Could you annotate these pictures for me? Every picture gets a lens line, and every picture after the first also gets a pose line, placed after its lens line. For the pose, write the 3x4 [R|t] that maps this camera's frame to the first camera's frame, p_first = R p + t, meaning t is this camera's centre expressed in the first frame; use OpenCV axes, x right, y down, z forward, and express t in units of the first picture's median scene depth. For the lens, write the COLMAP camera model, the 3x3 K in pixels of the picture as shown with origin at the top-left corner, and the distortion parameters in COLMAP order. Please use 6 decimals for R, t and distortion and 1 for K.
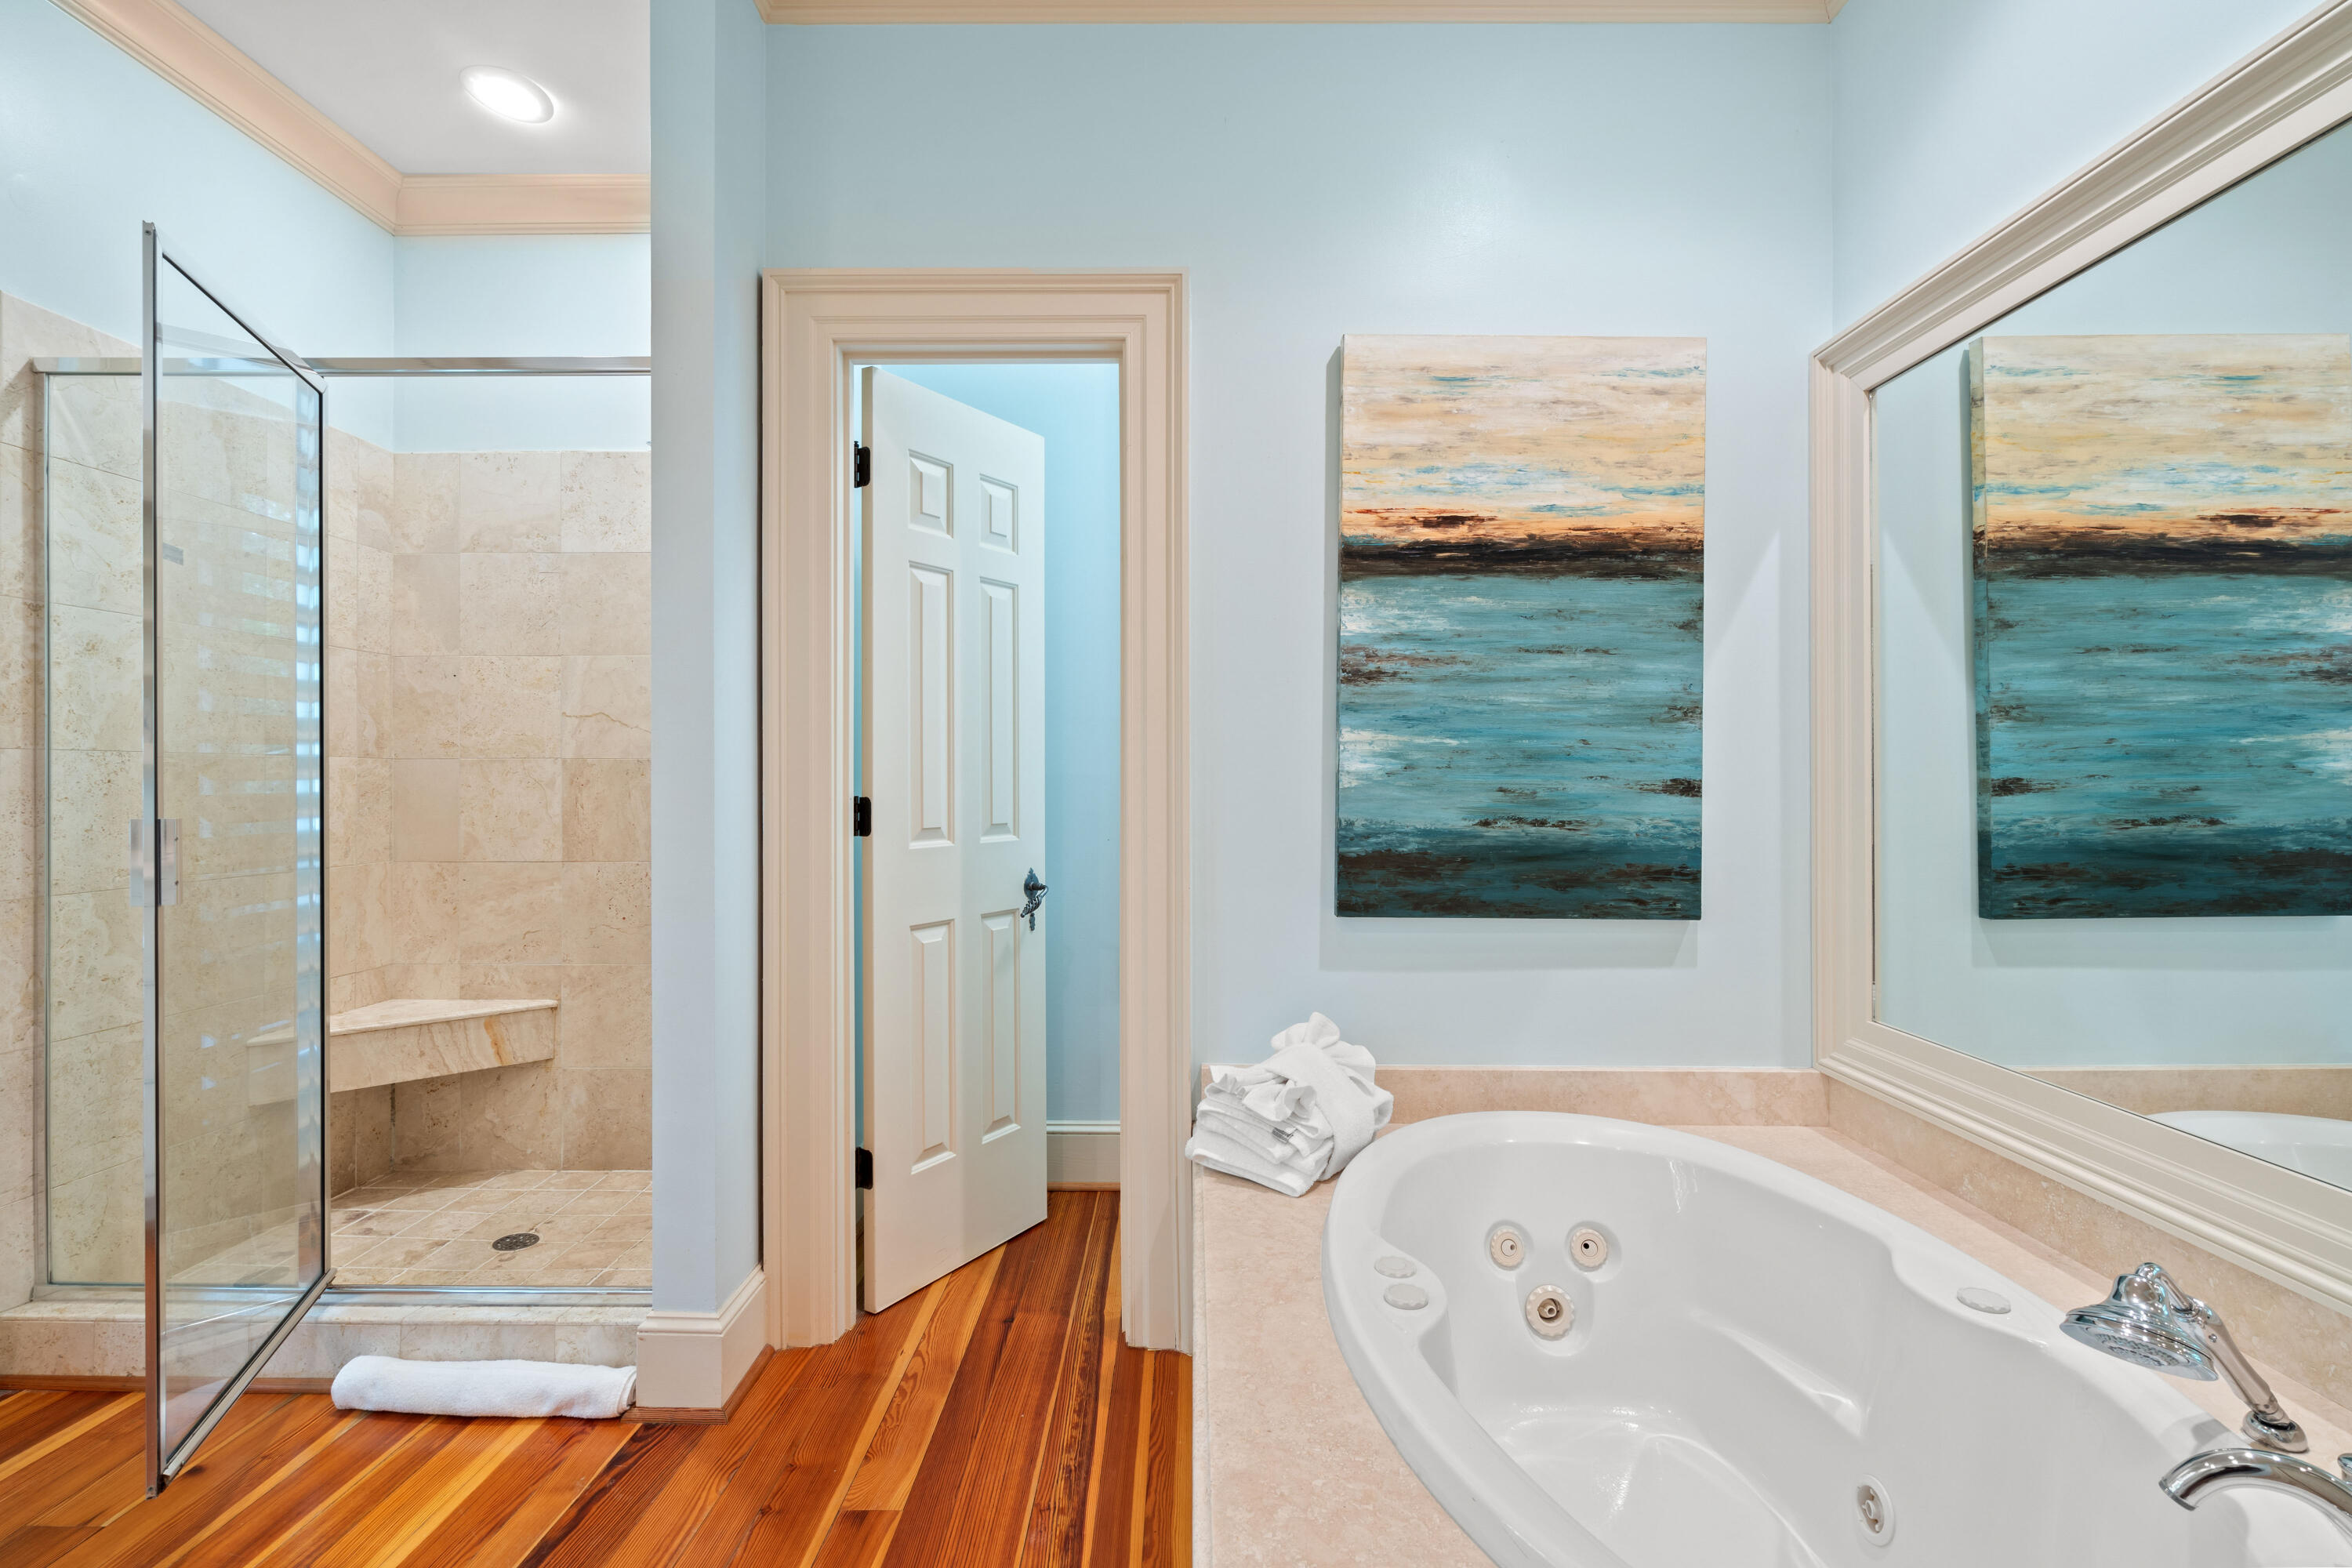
lens RADIAL K [[1071.3, 0, 1179.4], [0, 1071.3, 774.2], [0, 0, 1]] dist [-0.001424, 0.000551]
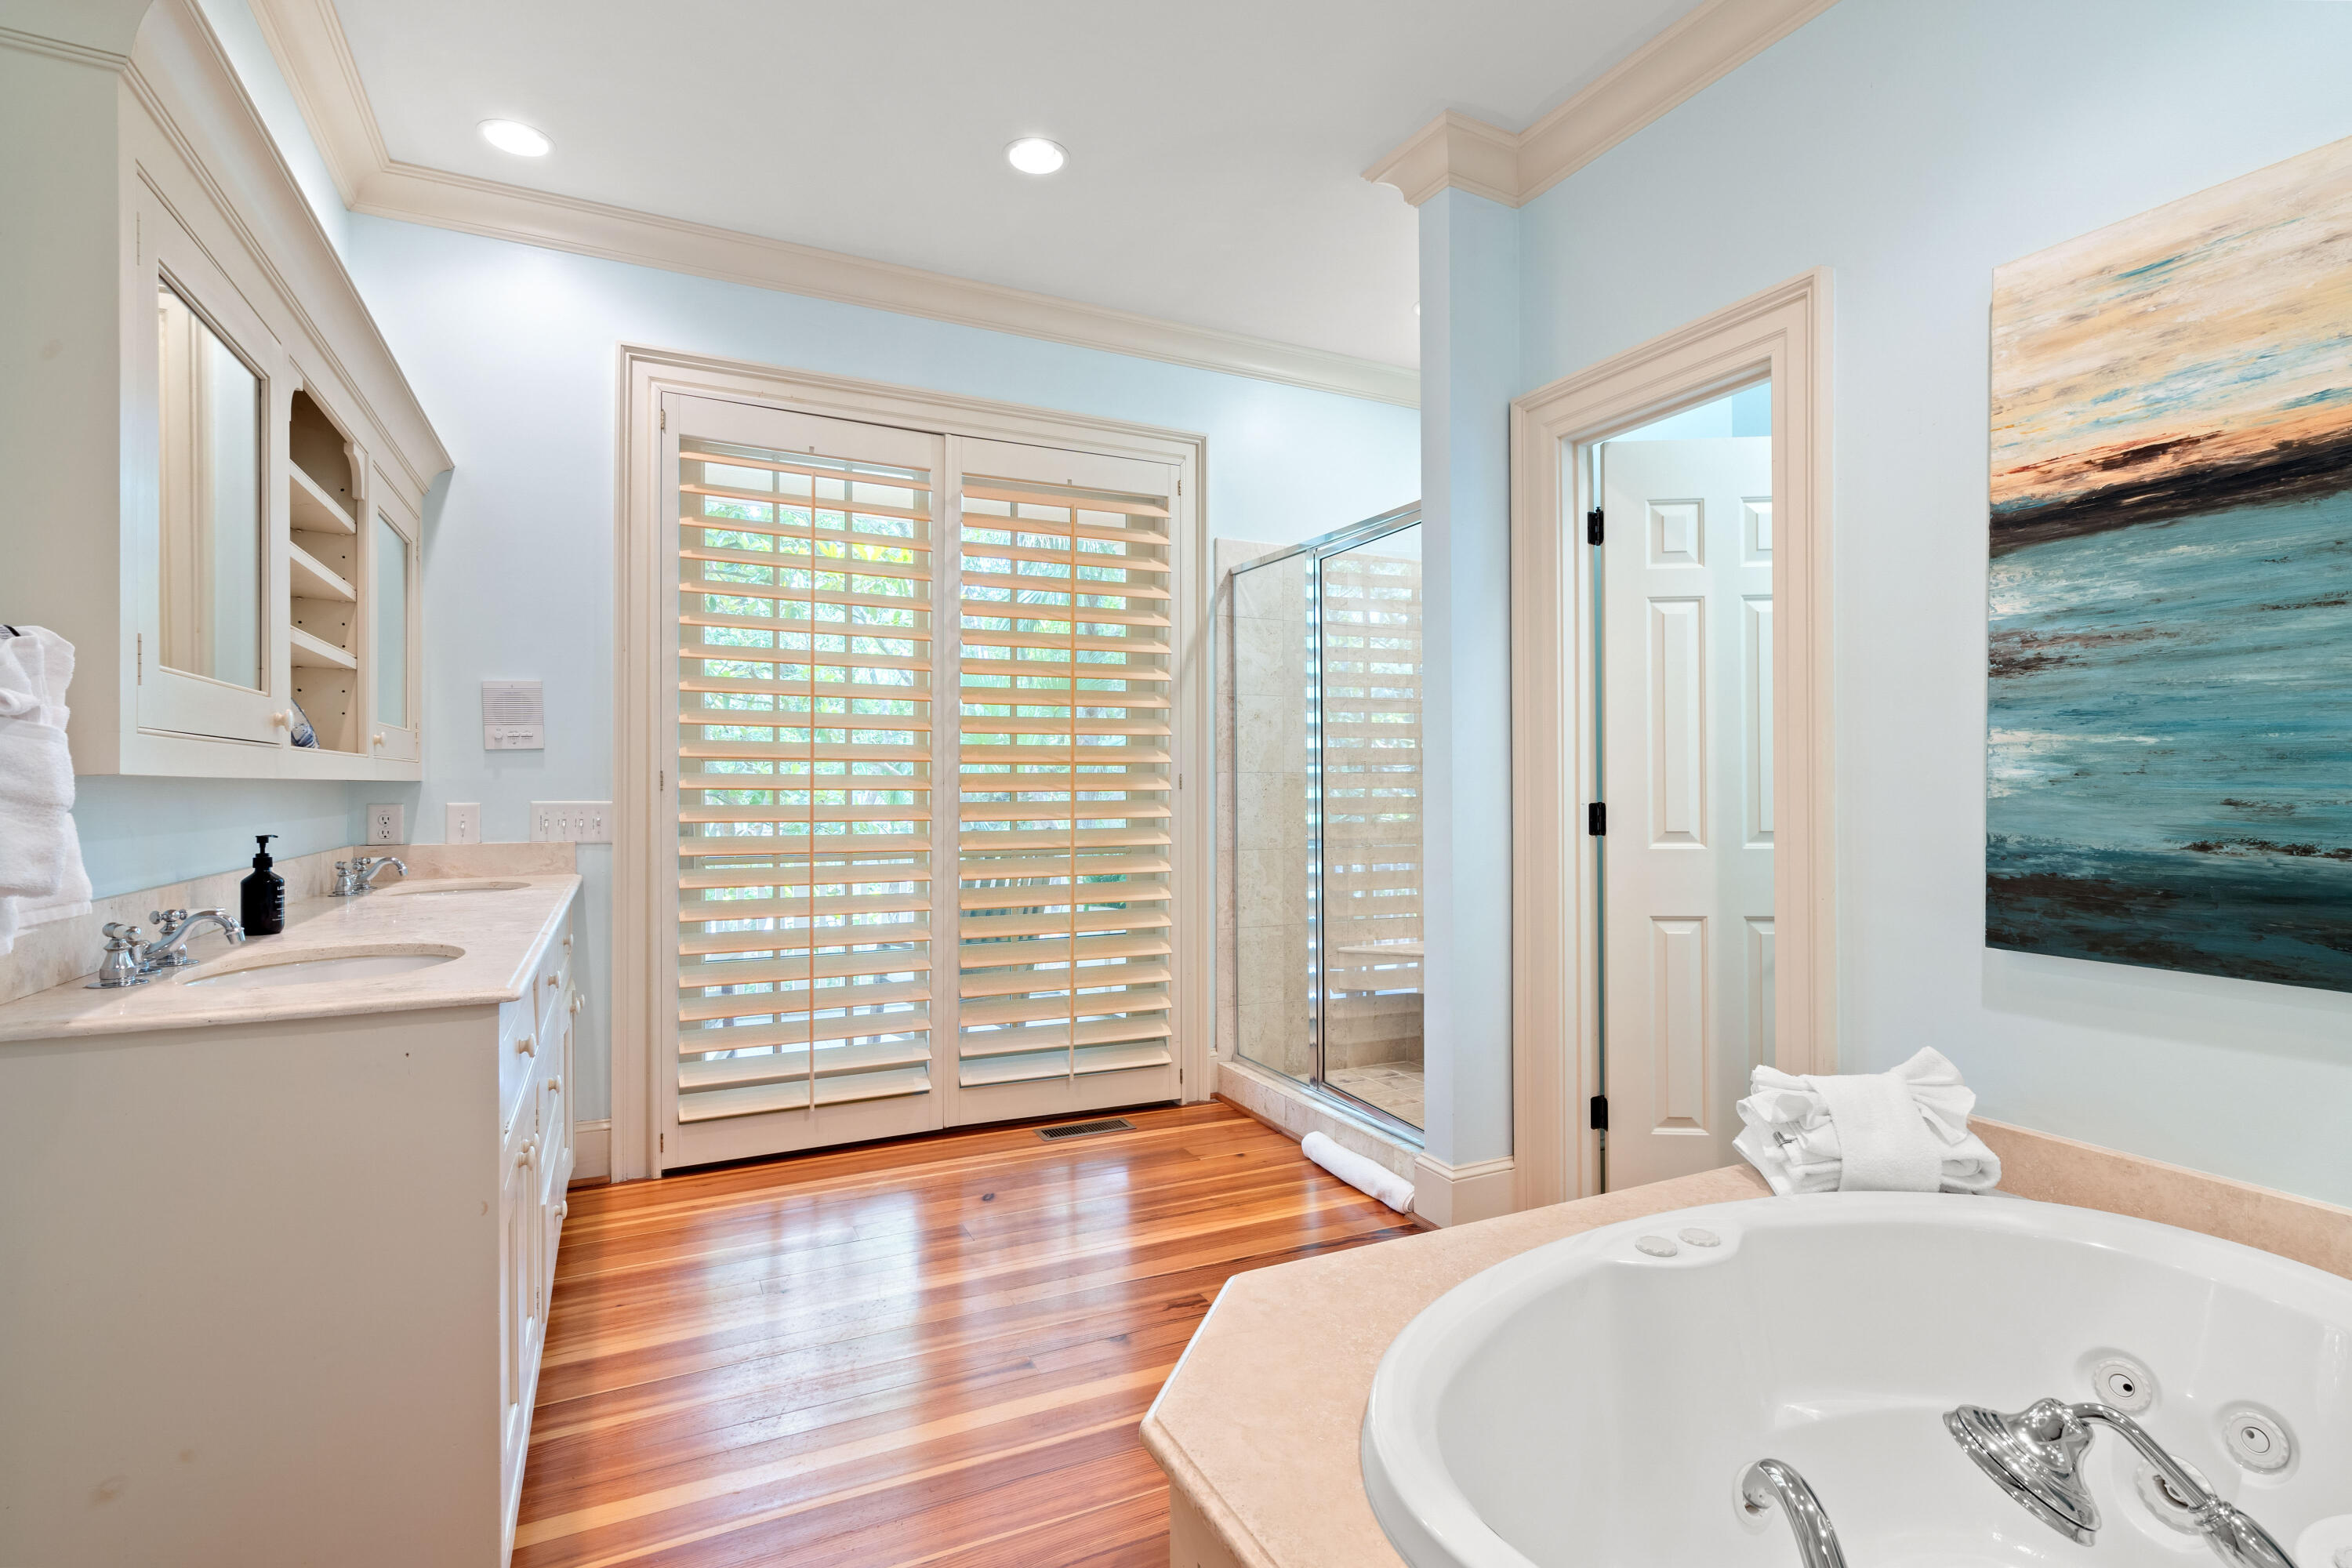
lens RADIAL K [[1131.3, 0, 1176.0], [0, 1131.3, 784.0], [0, 0, 1]] dist [0.018847, 0.000384]
pose [[0.450461, -0.003296, -0.892790, 0.677139], [0.005154, 0.999986, -0.001091, -0.000920], [0.892781, -0.004110, 0.450471, 0.002142]]
